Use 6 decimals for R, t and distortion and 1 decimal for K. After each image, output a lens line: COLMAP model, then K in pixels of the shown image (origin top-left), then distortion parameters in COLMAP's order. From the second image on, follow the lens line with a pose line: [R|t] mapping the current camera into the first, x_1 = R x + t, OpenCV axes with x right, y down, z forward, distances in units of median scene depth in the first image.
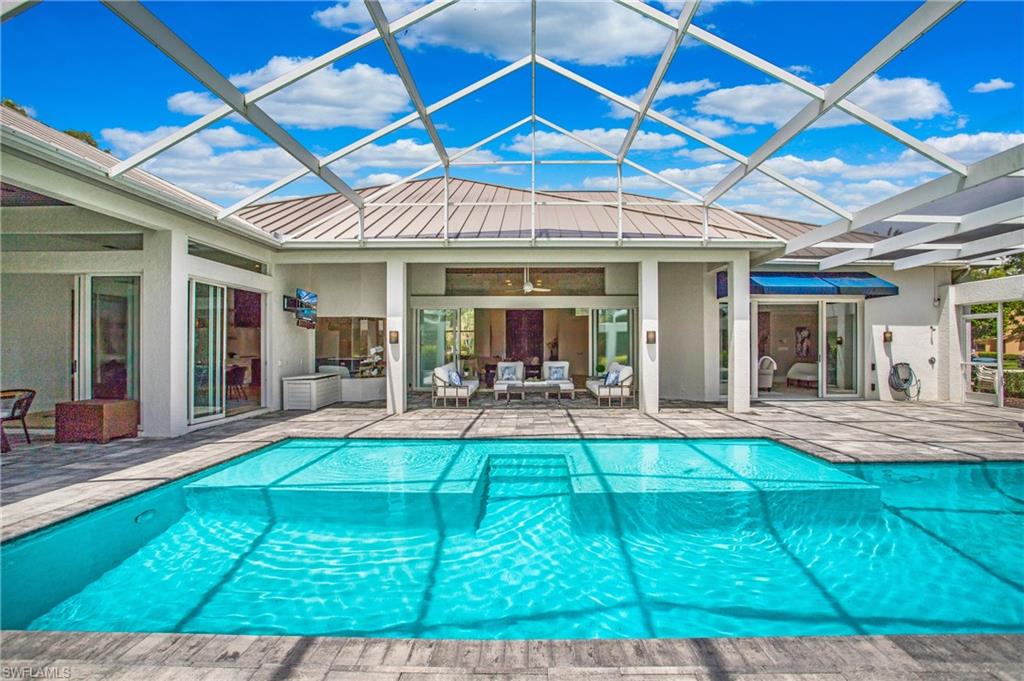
lens RADIAL K [[502.2, 0, 526.4], [0, 502.2, 343.7], [0, 0, 1]] dist [-0.046664, 0.000141]
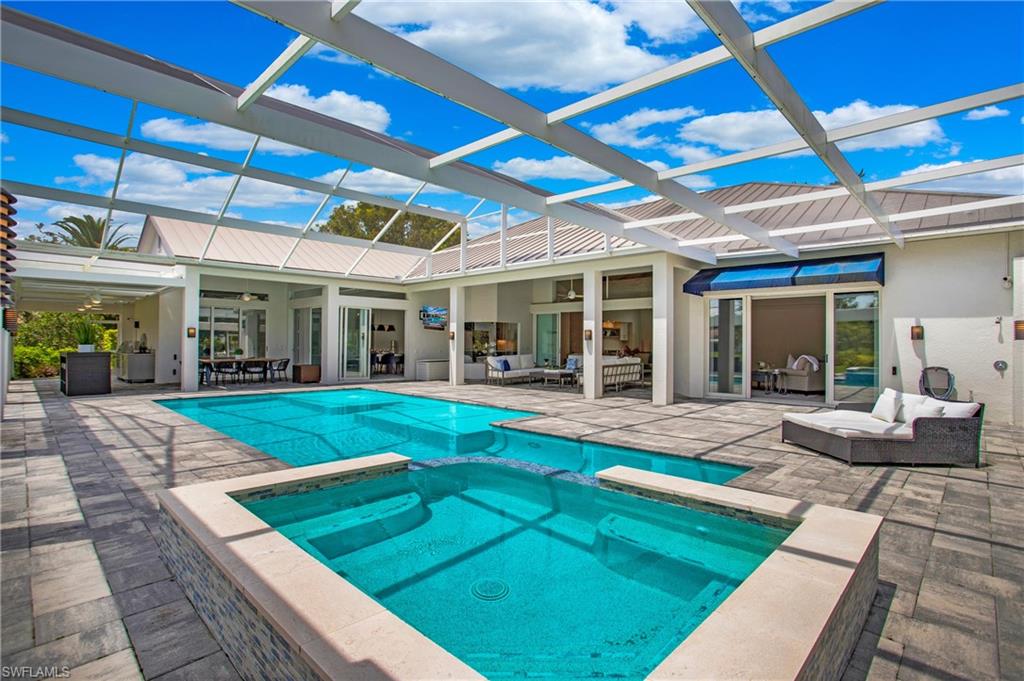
lens RADIAL K [[506.8, 0, 514.8], [0, 506.8, 336.2], [0, 0, 1]] dist [-0.001808, 0.000217]
pose [[0.736767, -0.002849, -0.676141, 0.815929], [-0.002803, 0.999970, -0.007268, -0.000685], [0.676141, 0.007250, 0.736737, -0.019121]]
